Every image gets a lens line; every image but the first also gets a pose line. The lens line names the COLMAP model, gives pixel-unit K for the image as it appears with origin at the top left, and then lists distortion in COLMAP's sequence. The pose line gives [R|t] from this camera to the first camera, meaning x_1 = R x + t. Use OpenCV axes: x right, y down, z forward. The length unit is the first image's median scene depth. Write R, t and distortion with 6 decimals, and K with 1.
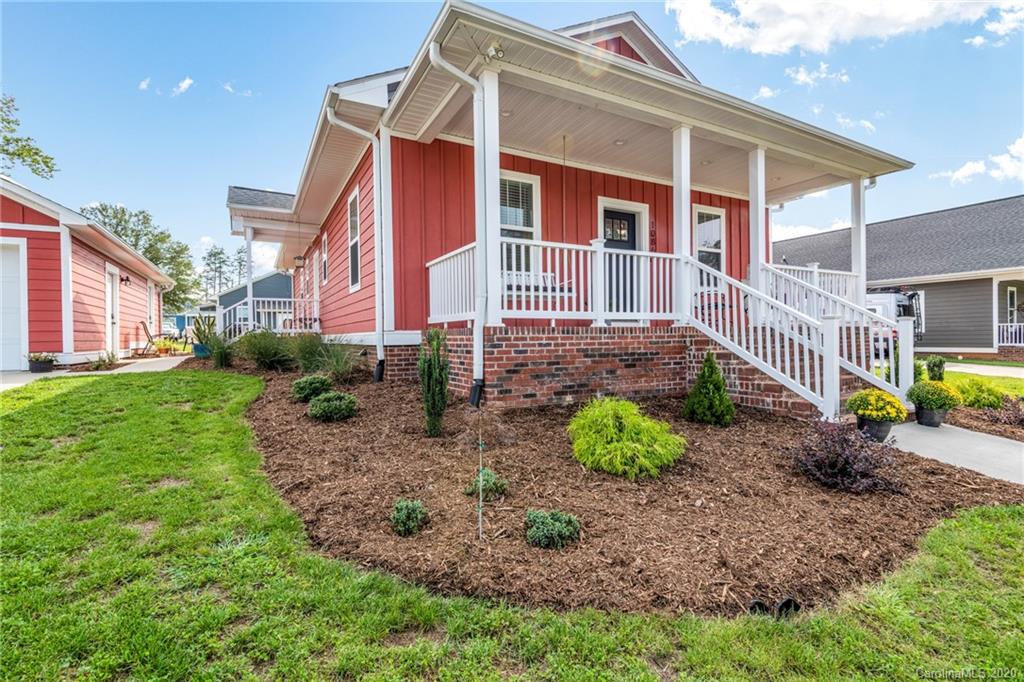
lens RADIAL K [[473.6, 0, 512.0], [0, 473.6, 341.0], [0, 0, 1]] dist [0.021841, -0.000208]
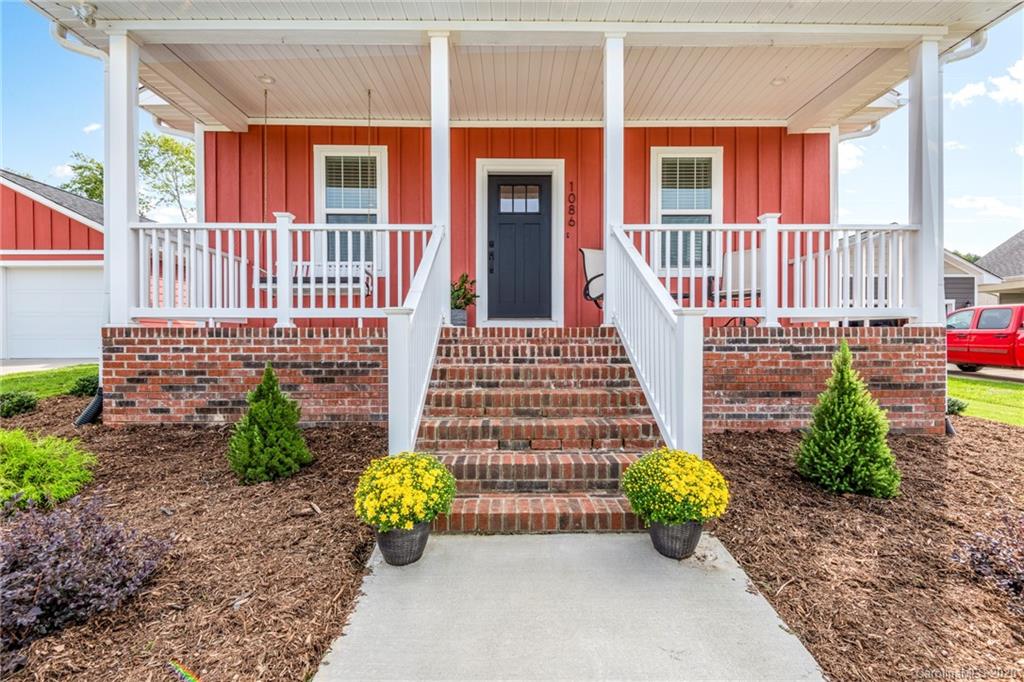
lens RADIAL K [[482.4, 0, 512.0], [0, 482.4, 341.0], [0, 0, 1]] dist [0.016812, -0.000248]
pose [[0.882948, 0.012508, -0.469305, 0.852104], [-0.013111, 0.999912, 0.001983, -0.014337], [0.469288, 0.004402, 0.883034, 0.465110]]
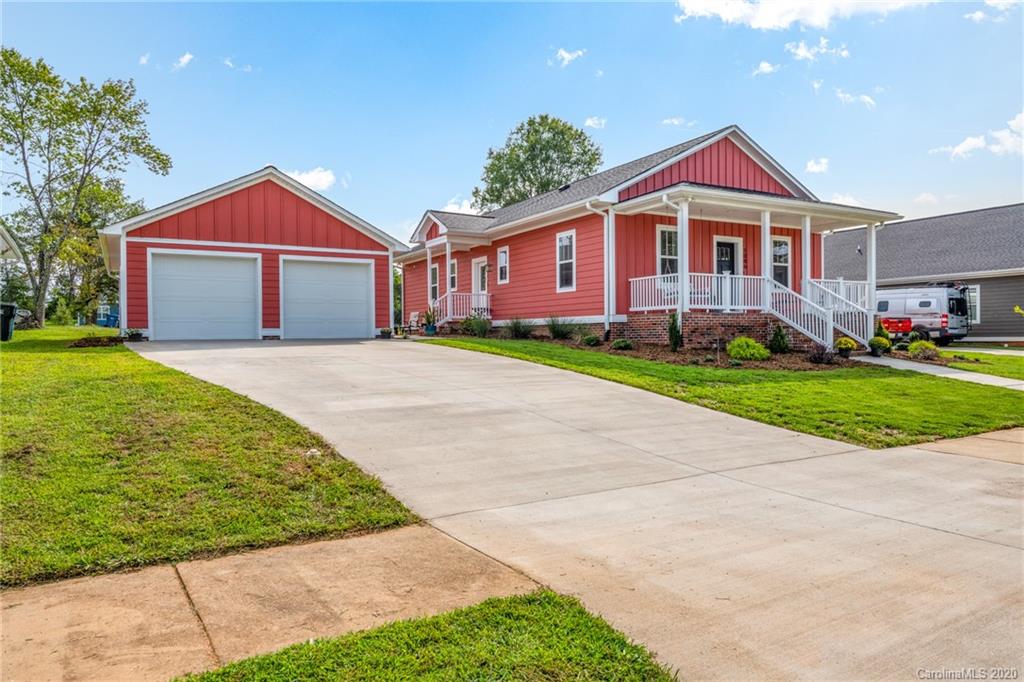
lens RADIAL K [[683.7, 0, 512.0], [0, 683.7, 341.0], [0, 0, 1]] dist [0.038869, 0.000545]
pose [[0.999852, 0.004688, 0.016531, -0.791978], [-0.004687, 0.999989, -0.000115, 0.097429], [-0.016531, 0.000037, 0.999863, -1.961233]]
